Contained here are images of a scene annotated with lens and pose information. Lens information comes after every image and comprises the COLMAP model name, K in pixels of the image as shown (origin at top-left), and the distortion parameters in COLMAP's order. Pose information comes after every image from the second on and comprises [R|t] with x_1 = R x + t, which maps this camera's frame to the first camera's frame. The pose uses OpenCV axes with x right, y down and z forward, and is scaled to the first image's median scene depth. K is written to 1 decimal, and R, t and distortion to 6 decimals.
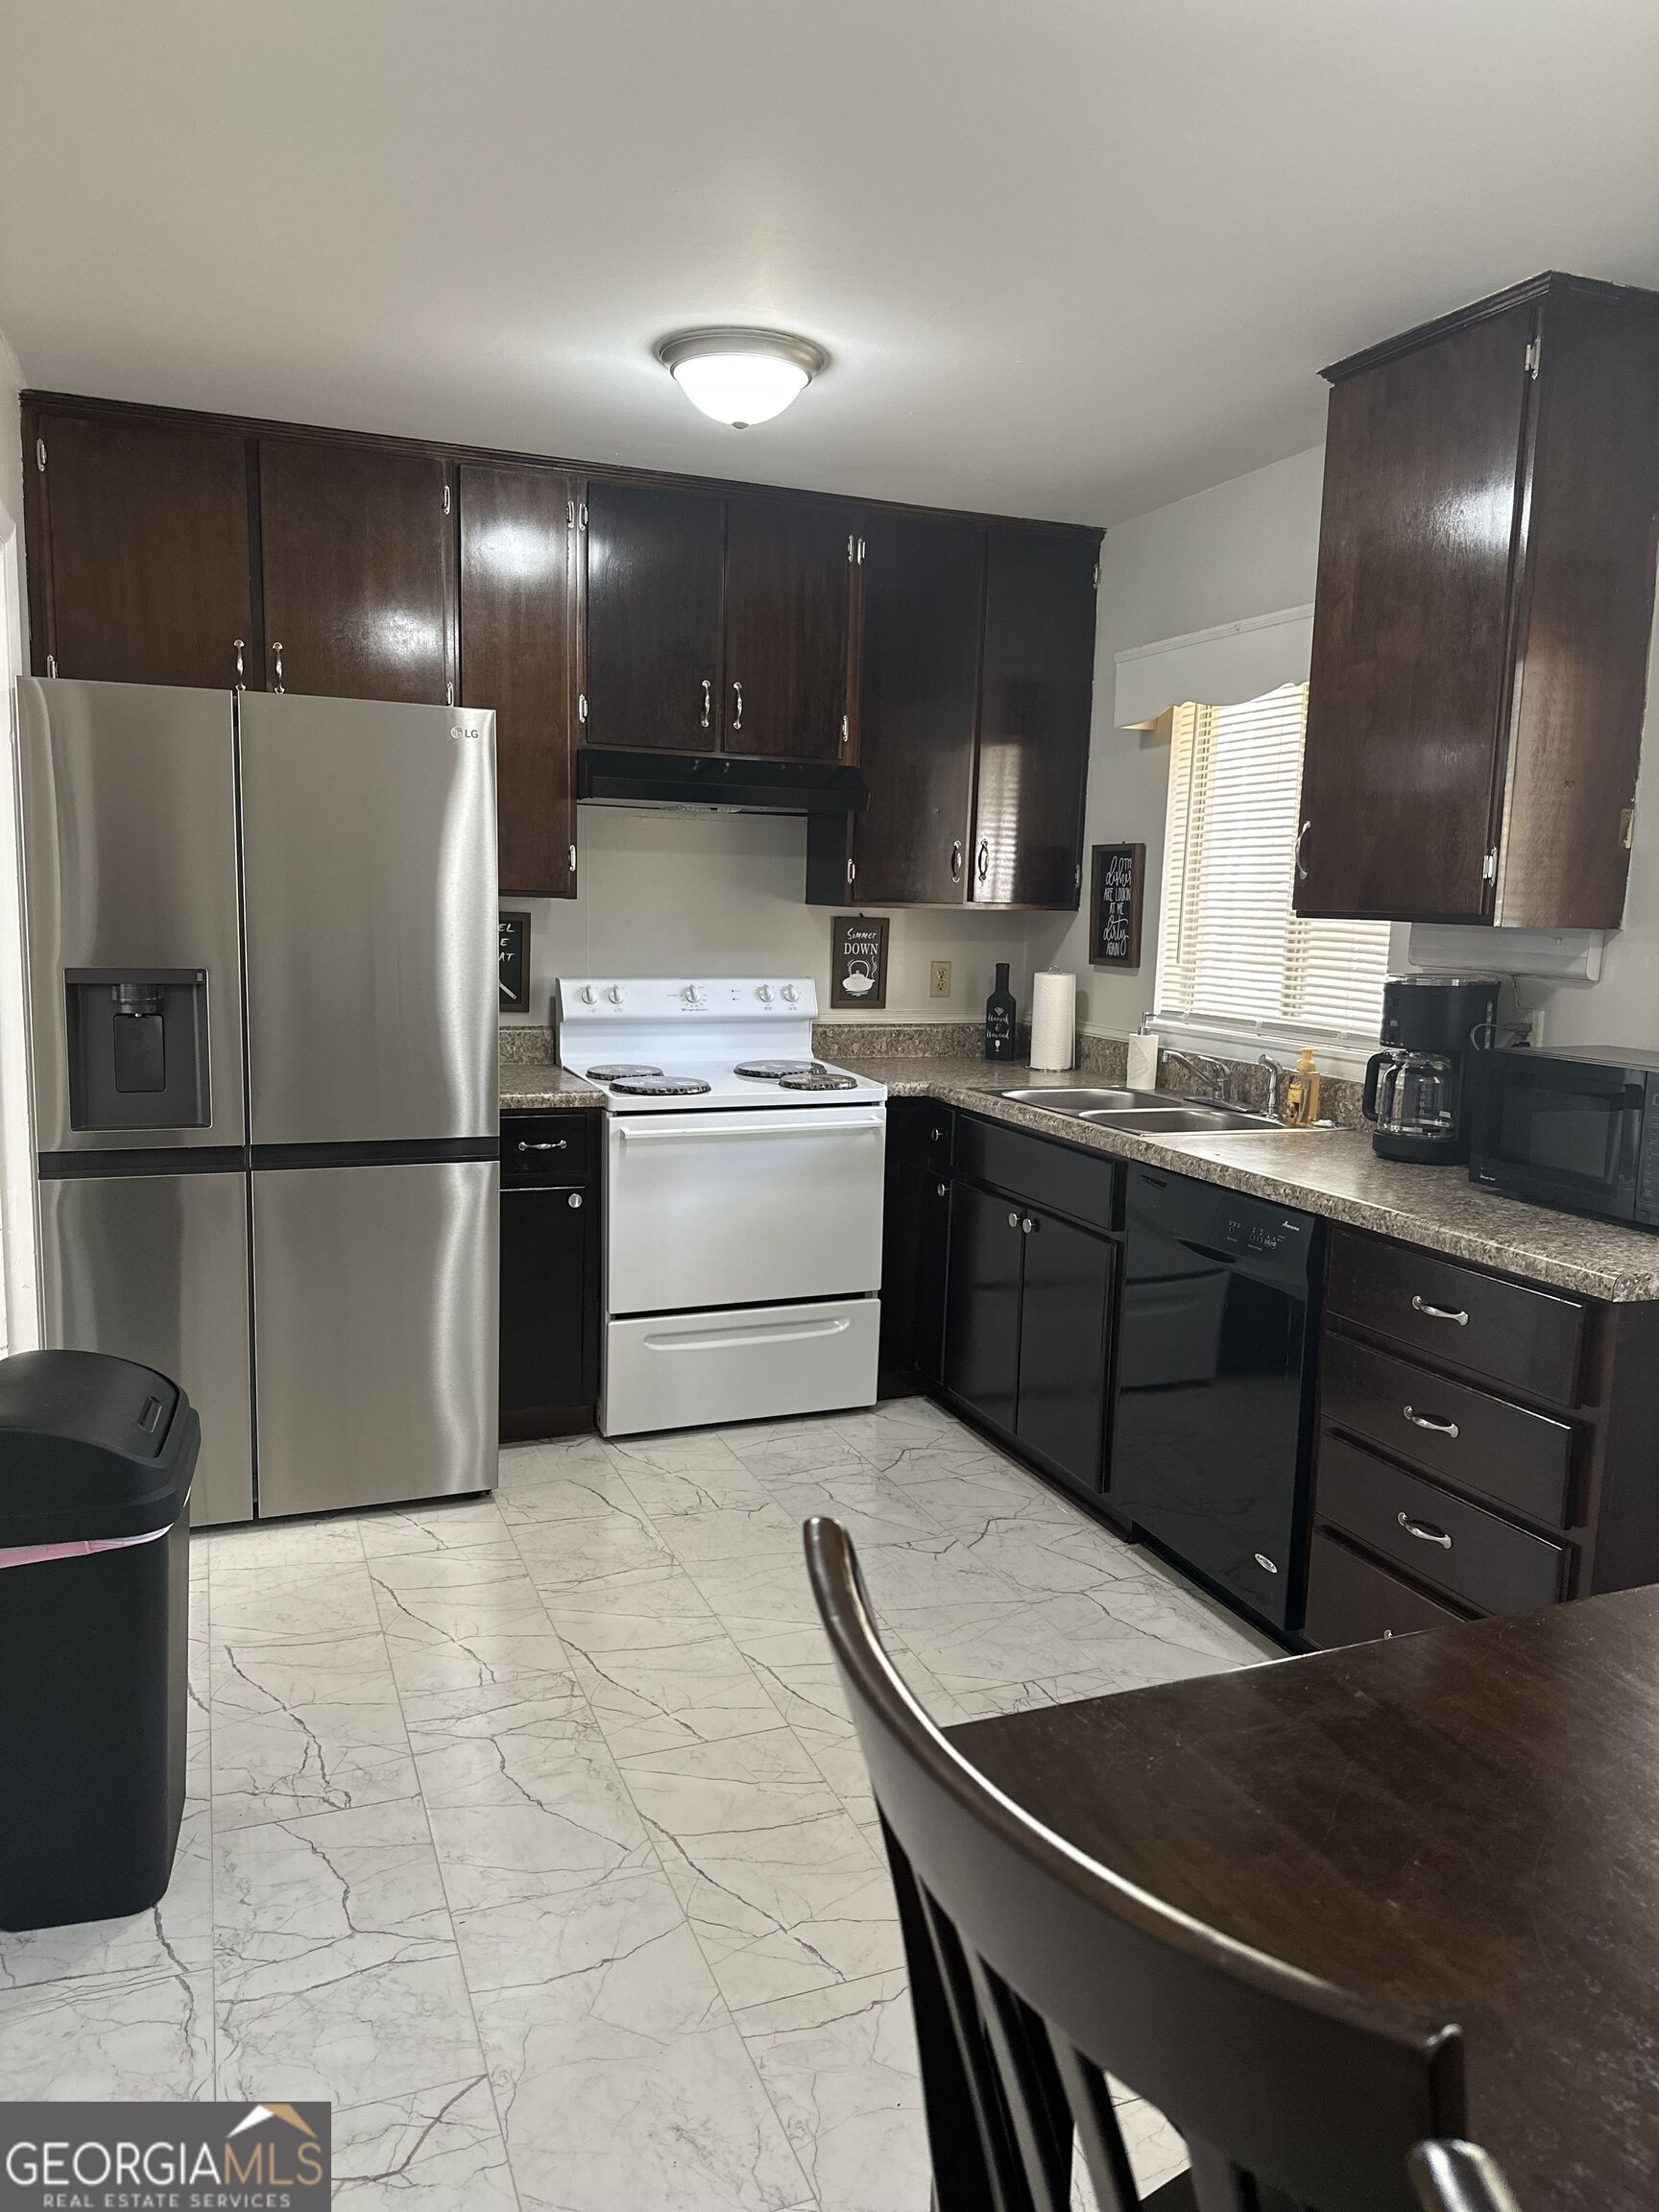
lens RADIAL K [[1545.7, 0, 829.5], [0, 1545.7, 1106.0], [0, 0, 1]] dist [0.005541, 0.000780]
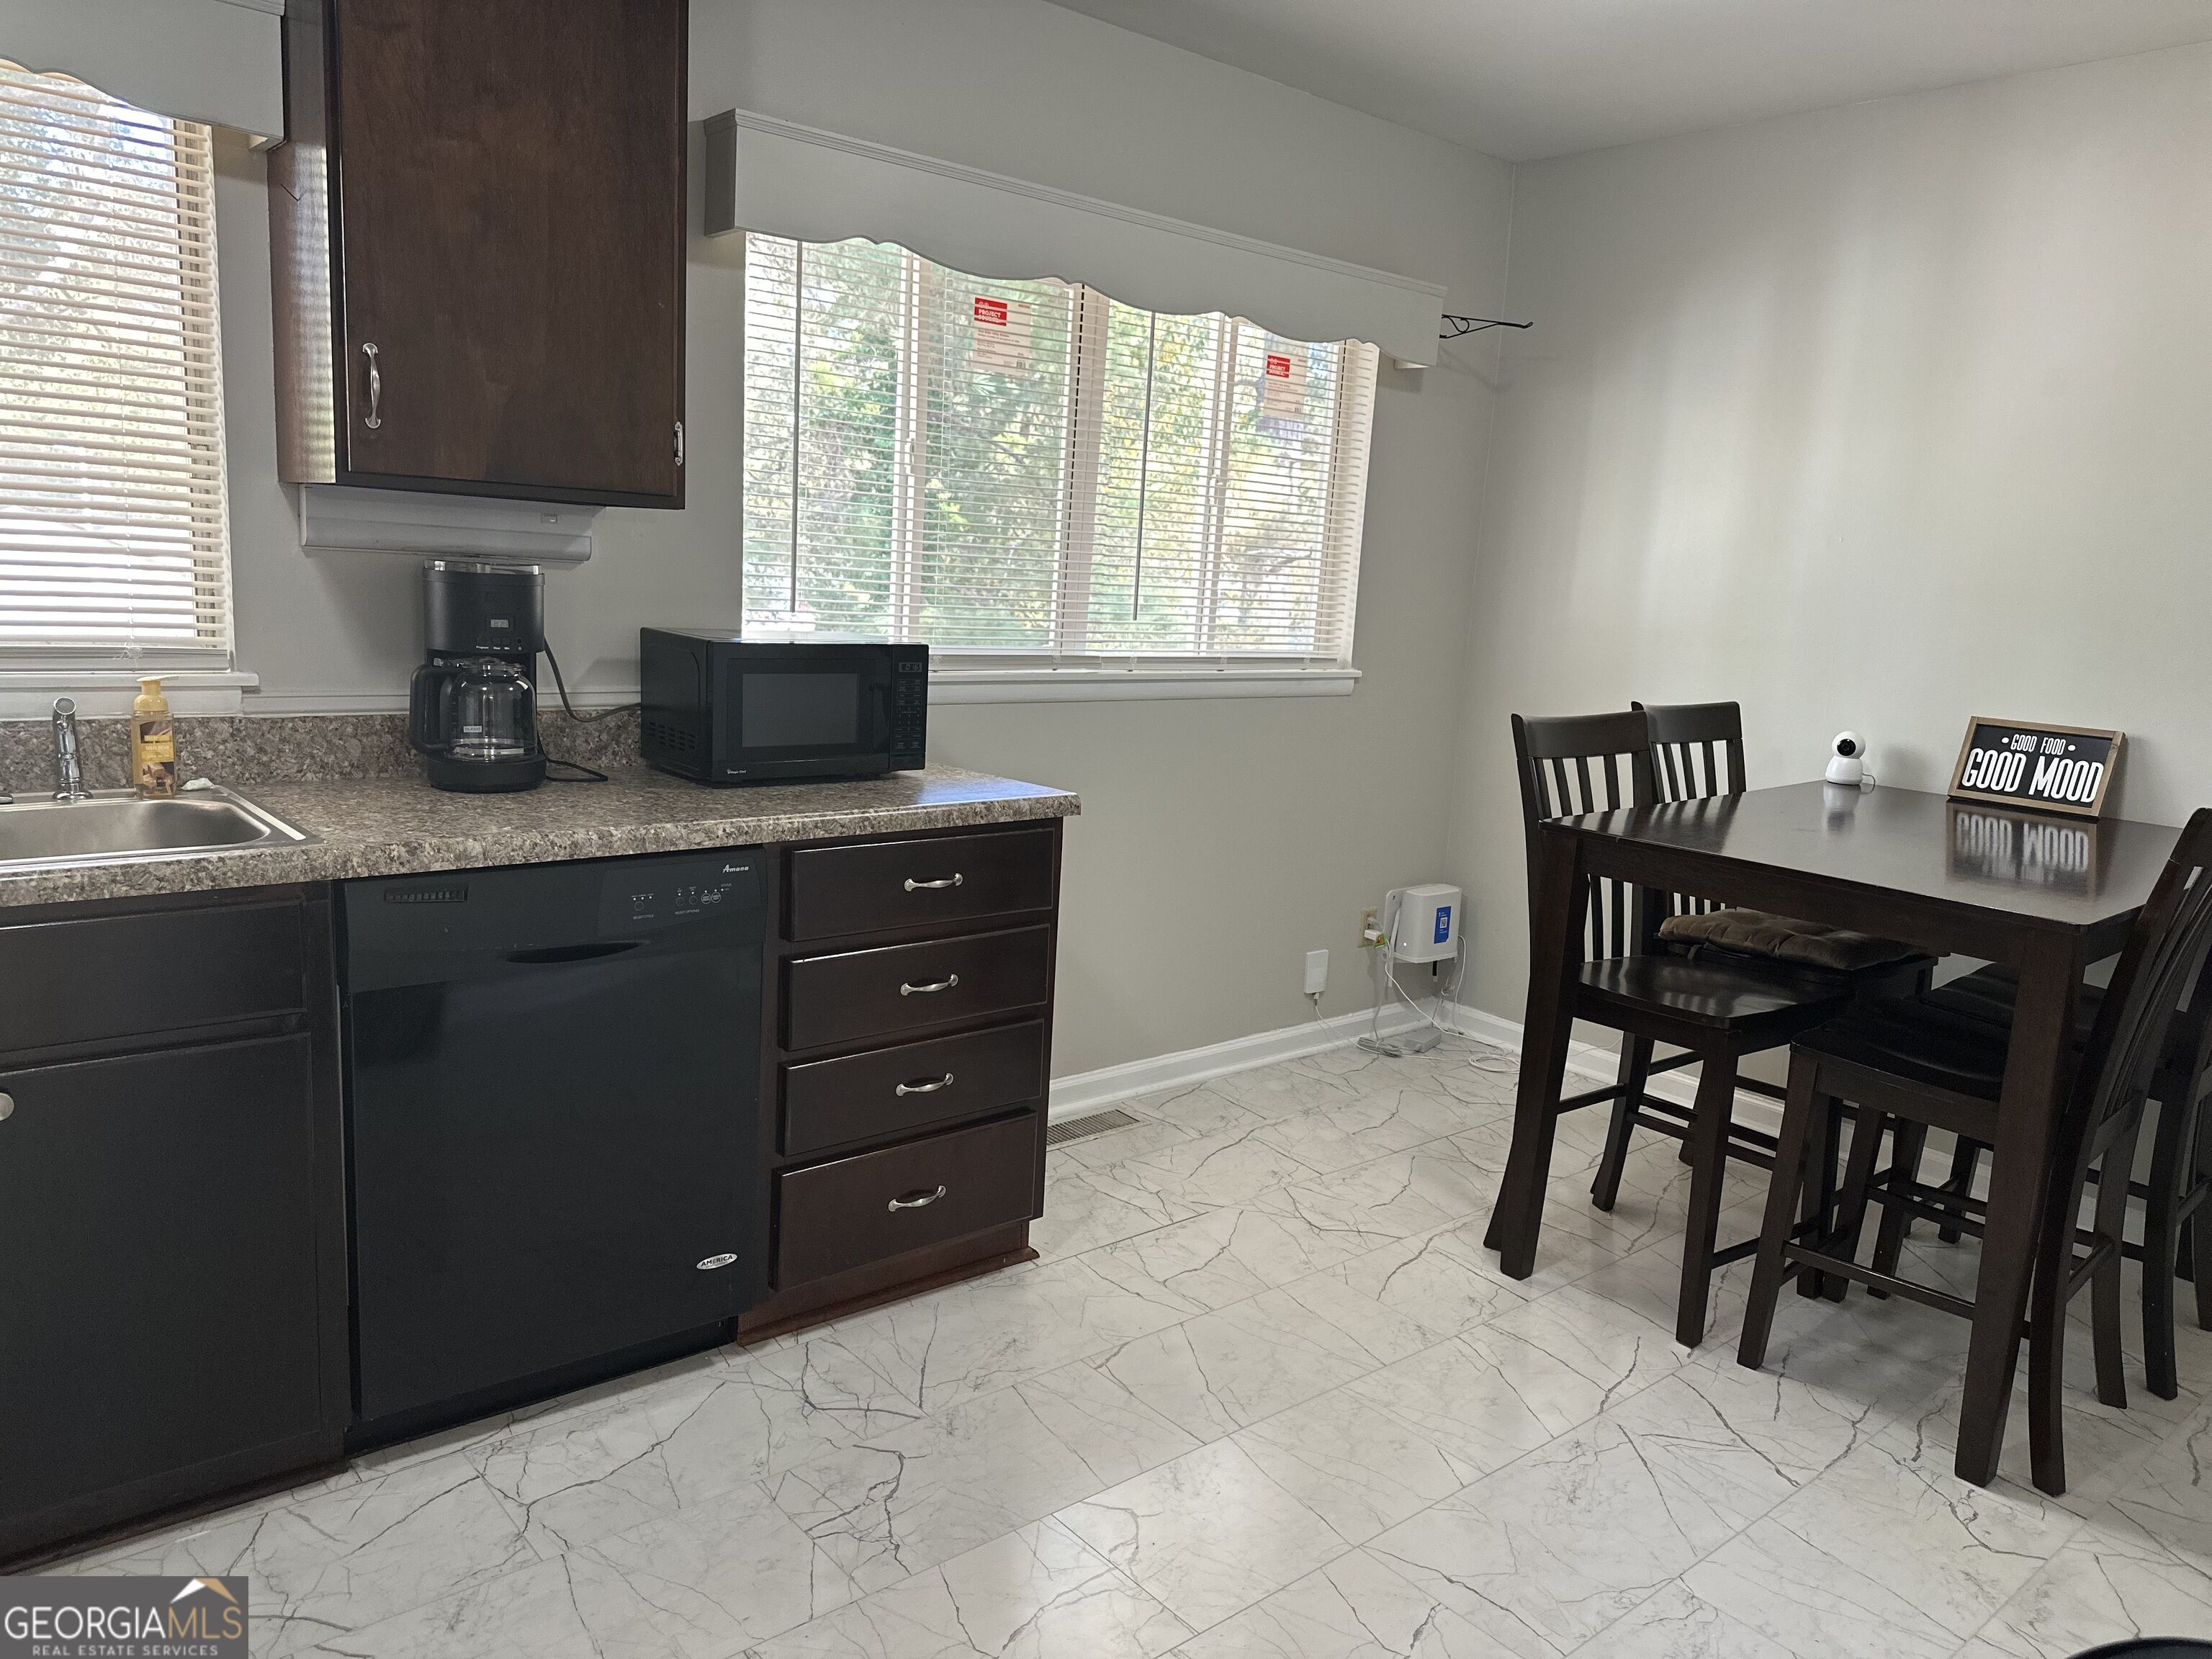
lens RADIAL K [[1545.7, 0, 1106.0], [0, 1545.7, 829.5], [0, 0, 1]] dist [0.005541, 0.000780]
pose [[-0.320633, -0.210868, 0.923434, -0.479790], [0.064413, 0.967794, 0.243363, -0.120295], [-0.945011, 0.137511, -0.296724, 0.916871]]
